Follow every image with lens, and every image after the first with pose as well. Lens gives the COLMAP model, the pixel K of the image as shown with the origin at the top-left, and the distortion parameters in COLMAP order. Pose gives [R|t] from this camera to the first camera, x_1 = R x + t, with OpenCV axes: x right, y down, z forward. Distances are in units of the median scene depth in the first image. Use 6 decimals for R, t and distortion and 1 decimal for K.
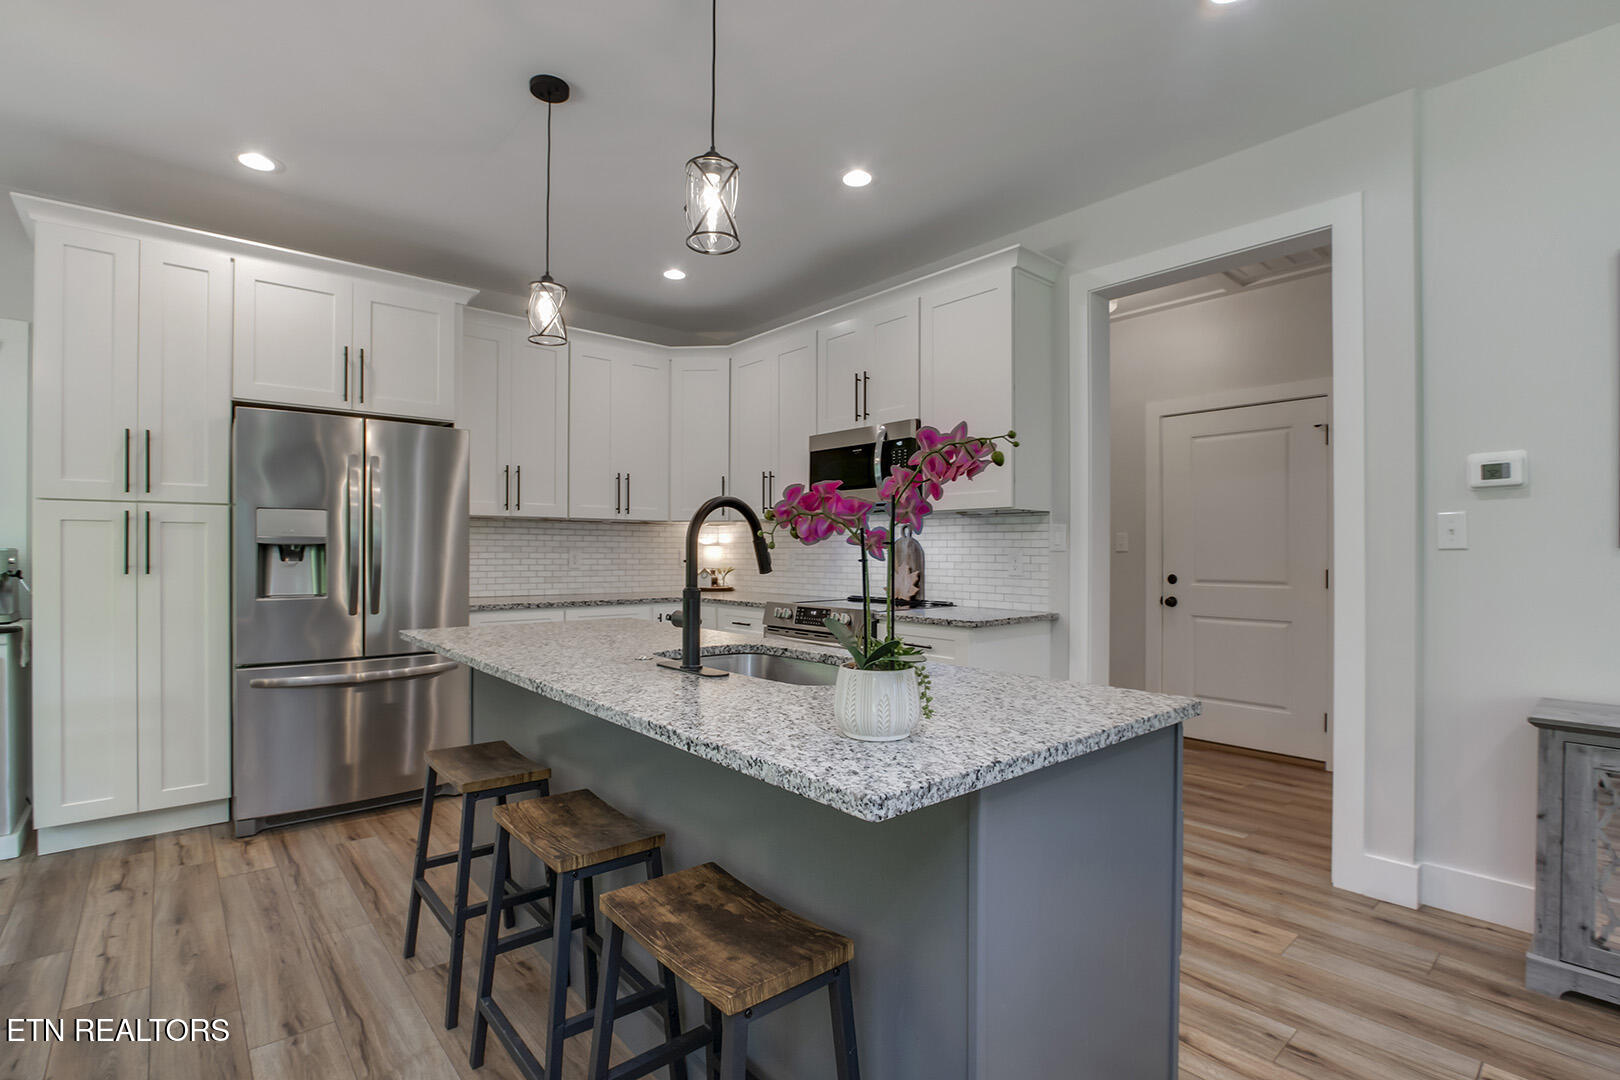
lens RADIAL K [[757.3, 0, 809.5], [0, 757.3, 552.3], [0, 0, 1]] dist [-0.025772, 0.003702]
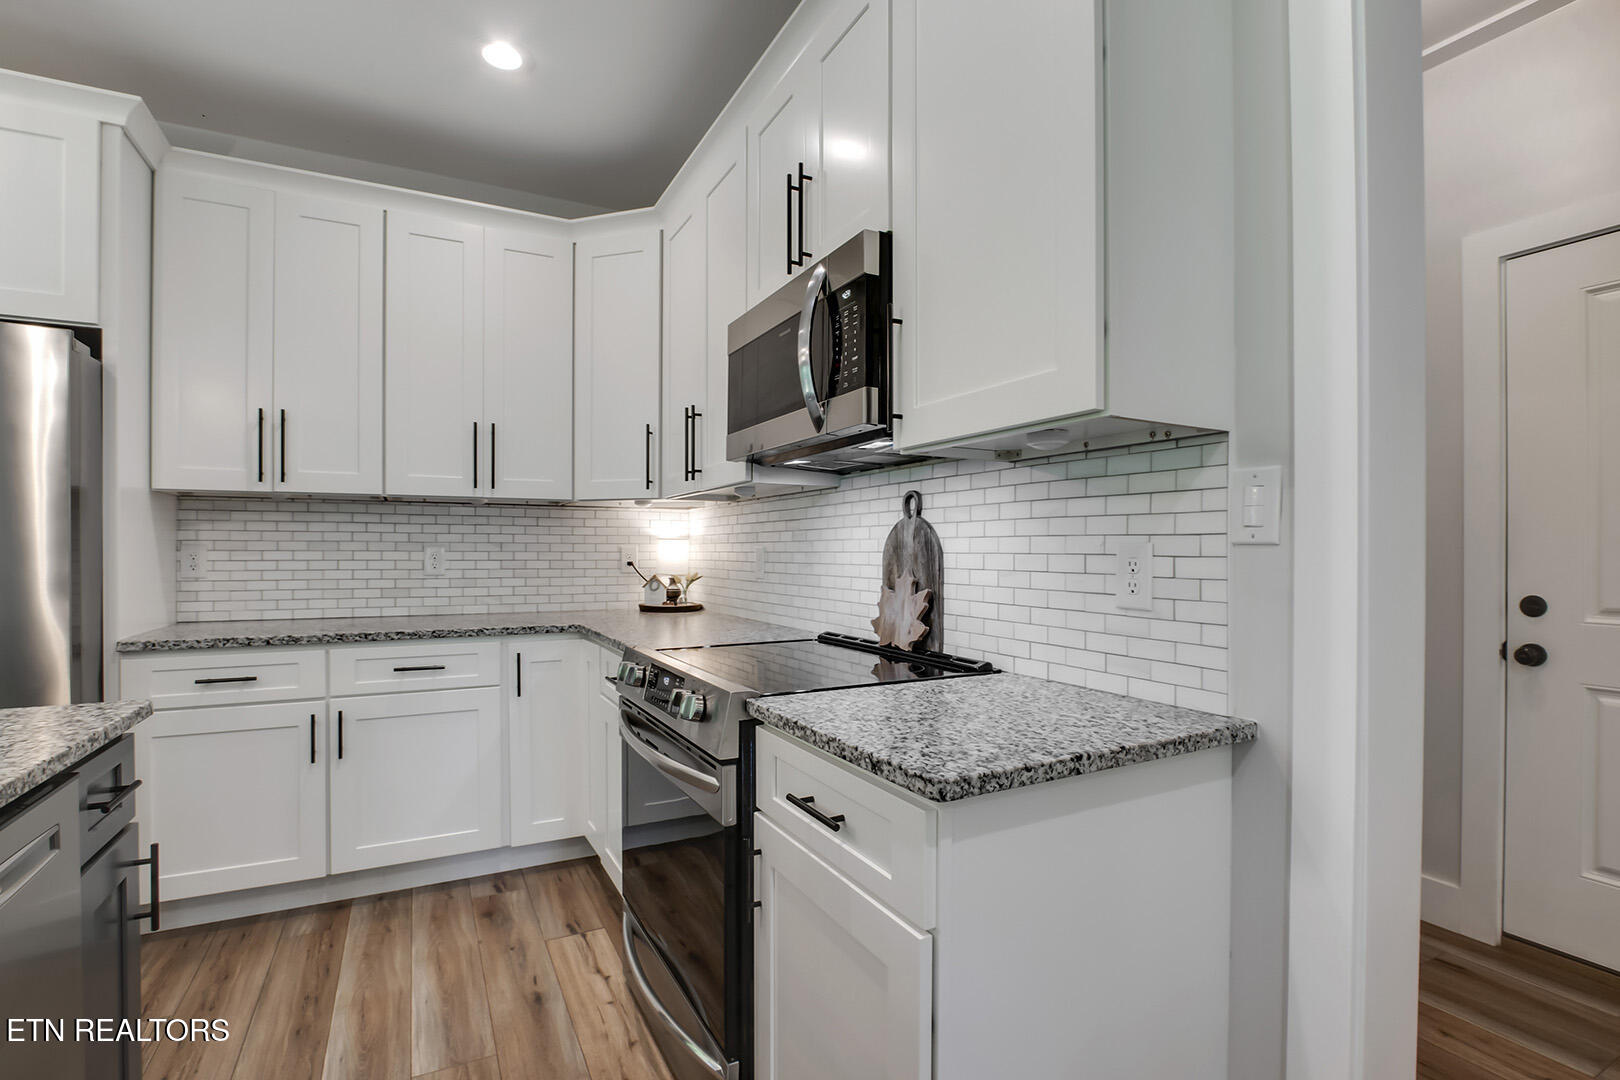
lens RADIAL K [[757.3, 0, 809.7], [0, 757.3, 553.2], [0, 0, 1]] dist [-0.025772, 0.003702]
pose [[0.973127, -0.001036, -0.230269, 0.205670], [0.001676, 0.999995, 0.002585, 0.001659], [0.230265, -0.002902, 0.973124, 0.605324]]
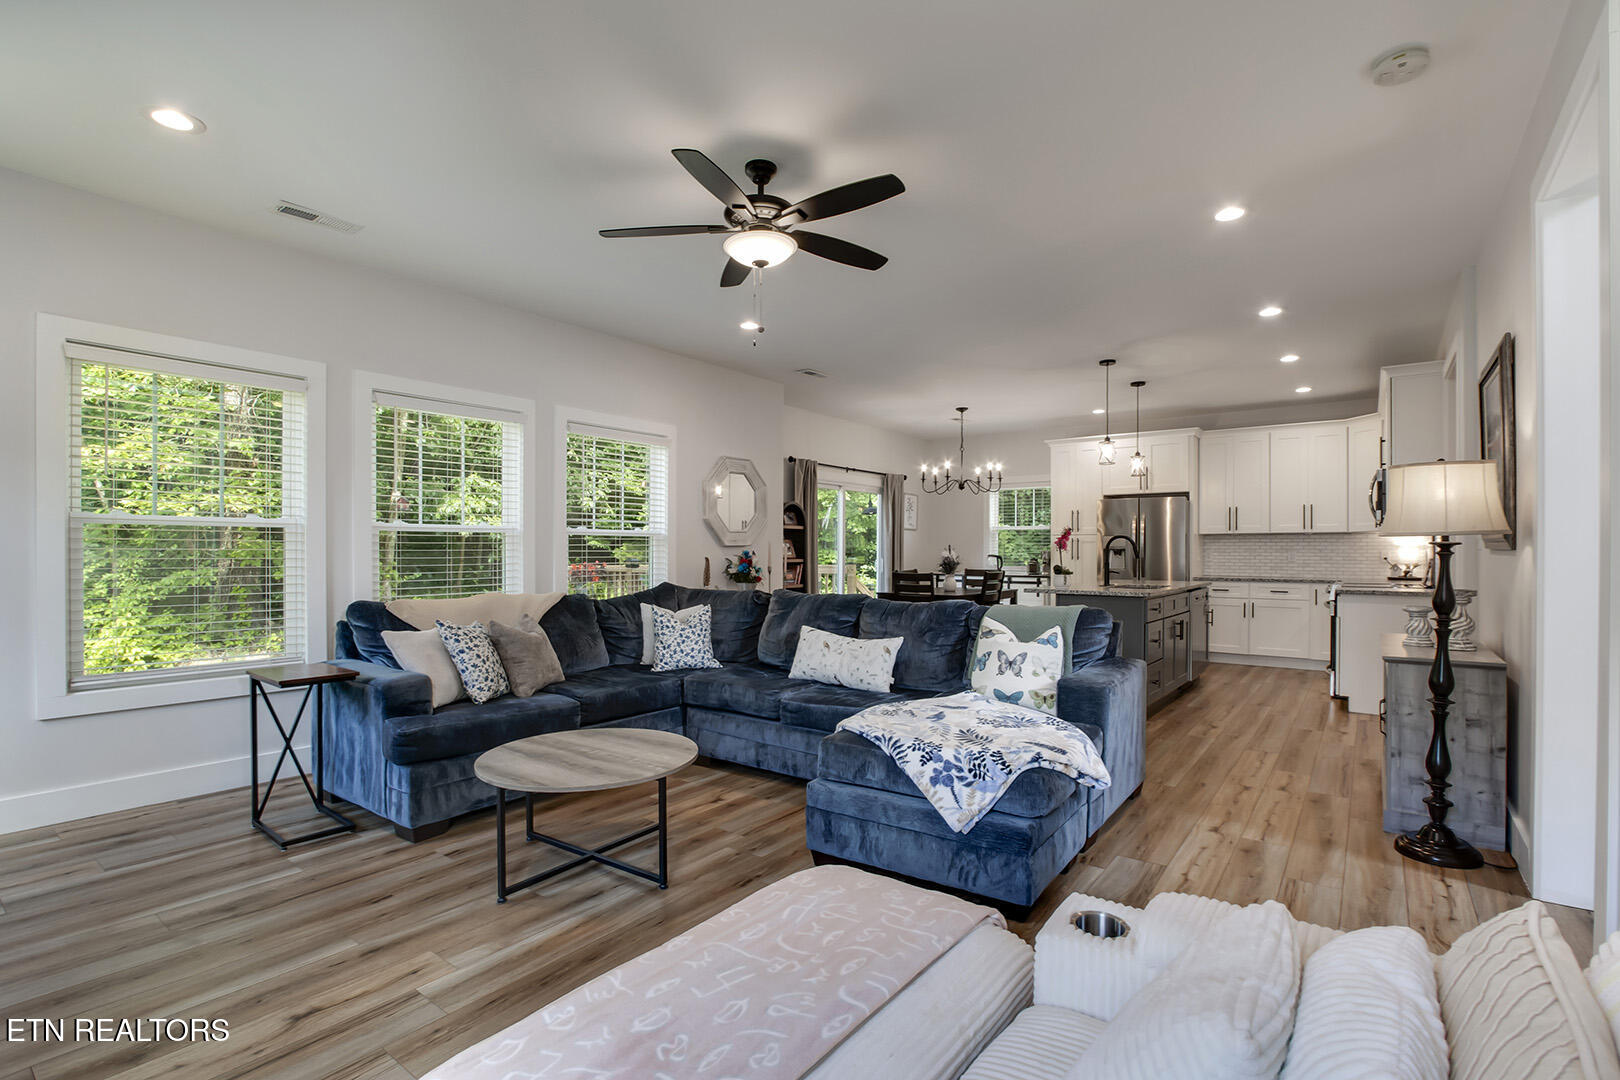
lens RADIAL K [[757.3, 0, 807.8], [0, 757.3, 548.3], [0, 0, 1]] dist [-0.025772, 0.003702]
pose [[0.207379, -0.005290, -0.978246, 1.486187], [-0.002130, 0.999981, -0.005859, 0.003927], [0.978258, 0.003298, 0.207364, -0.536877]]
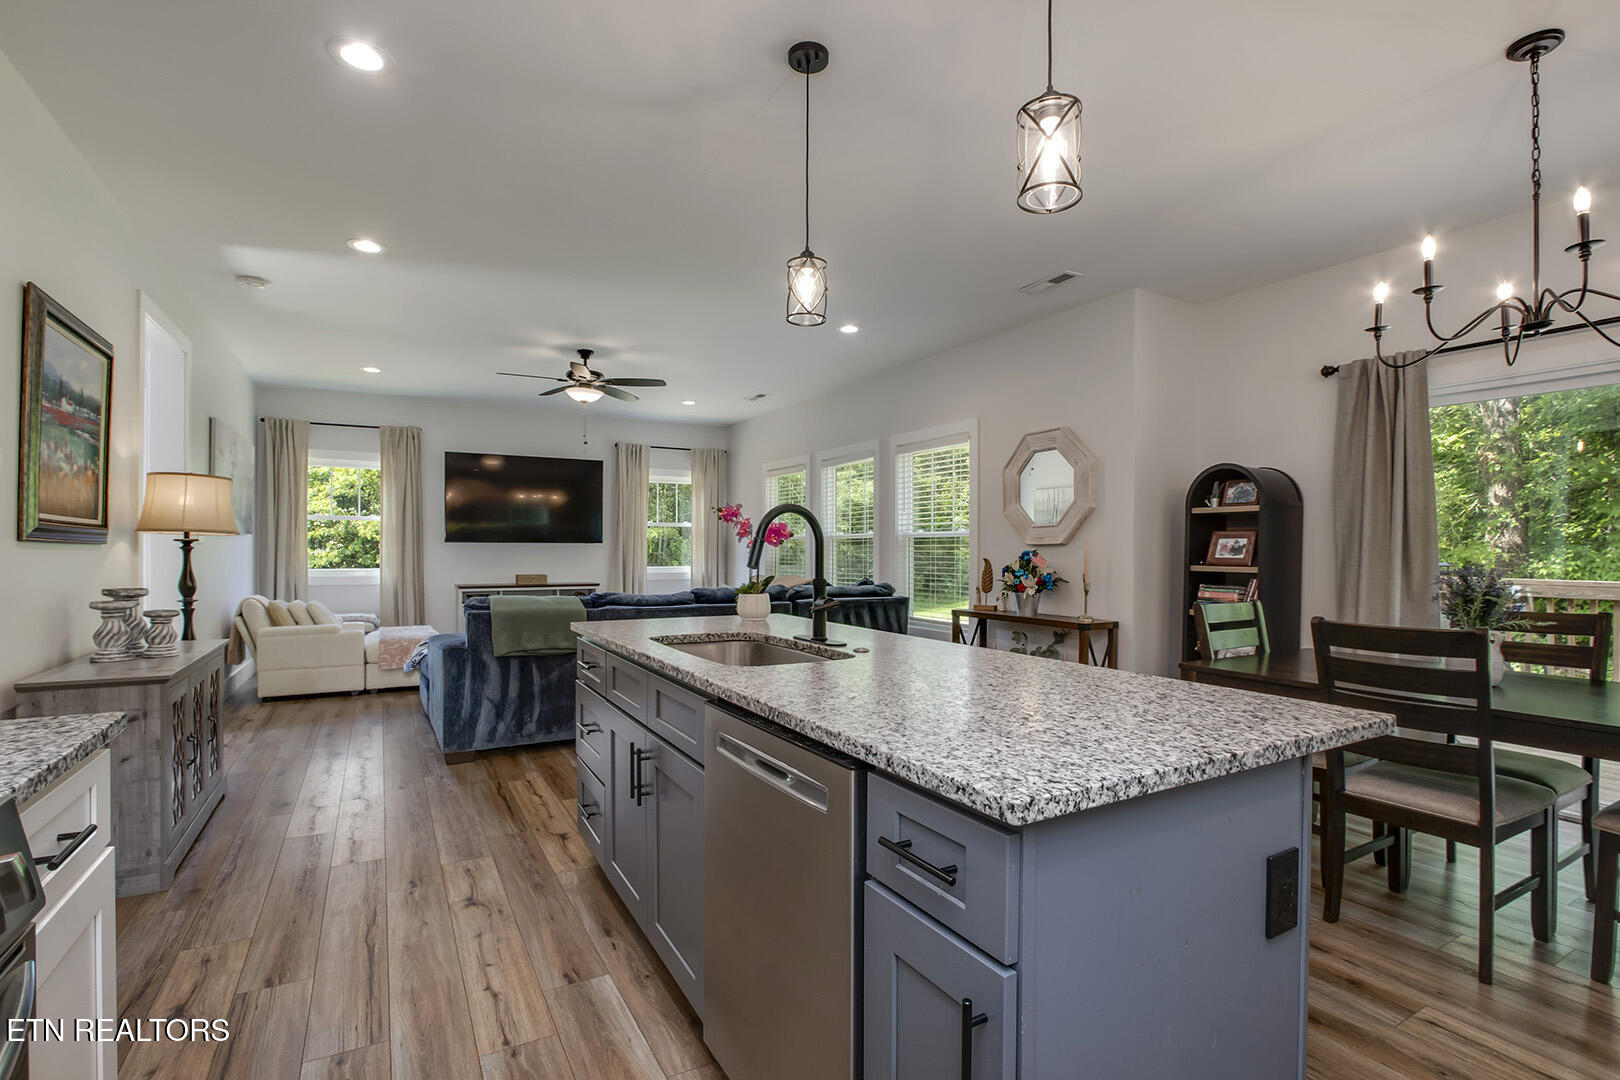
lens RADIAL K [[757.3, 0, 808.6], [0, 757.3, 553.1], [0, 0, 1]] dist [-0.025772, 0.003702]
pose [[-0.980527, -0.008562, 0.196195, -0.198674], [-0.007883, 0.999960, 0.004241, 0.000260], [-0.196224, 0.002612, -0.980556, 1.146024]]
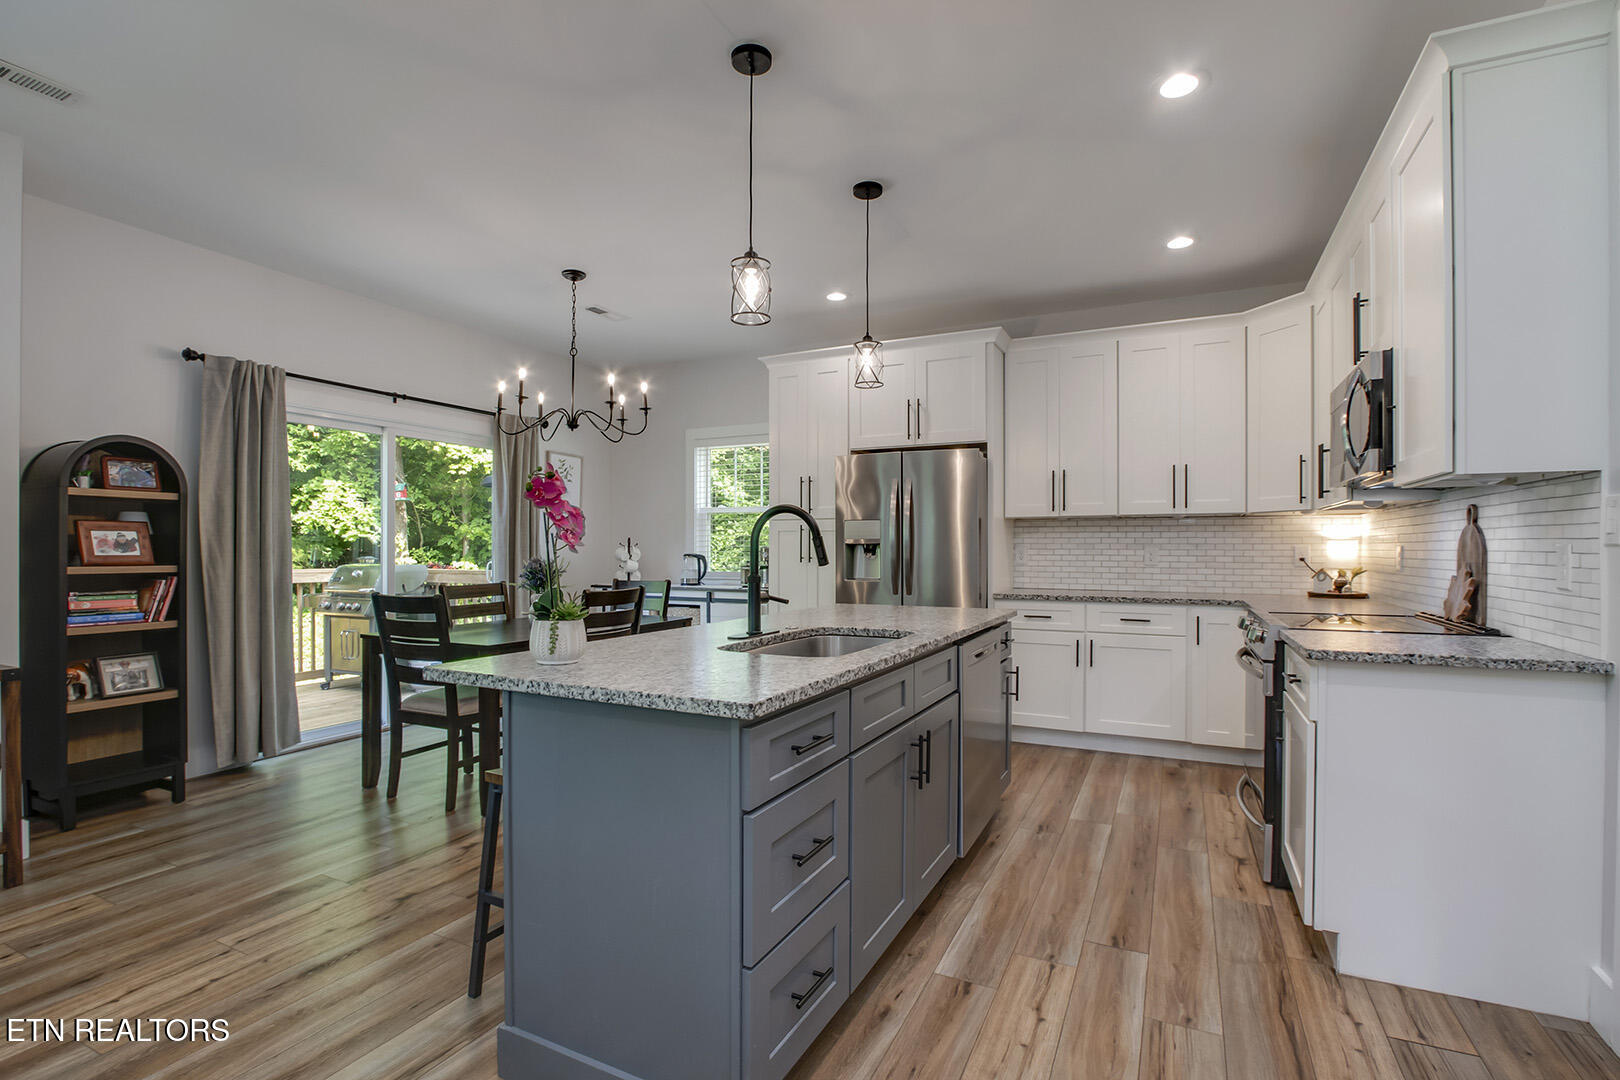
lens RADIAL K [[757.3, 0, 810.7], [0, 757.3, 553.5], [0, 0, 1]] dist [-0.025772, 0.003702]
pose [[0.390040, 0.003635, -0.920791, 0.571732], [0.000633, 0.999991, 0.004216, 0.001897], [0.920798, -0.002227, 0.390034, 0.282715]]
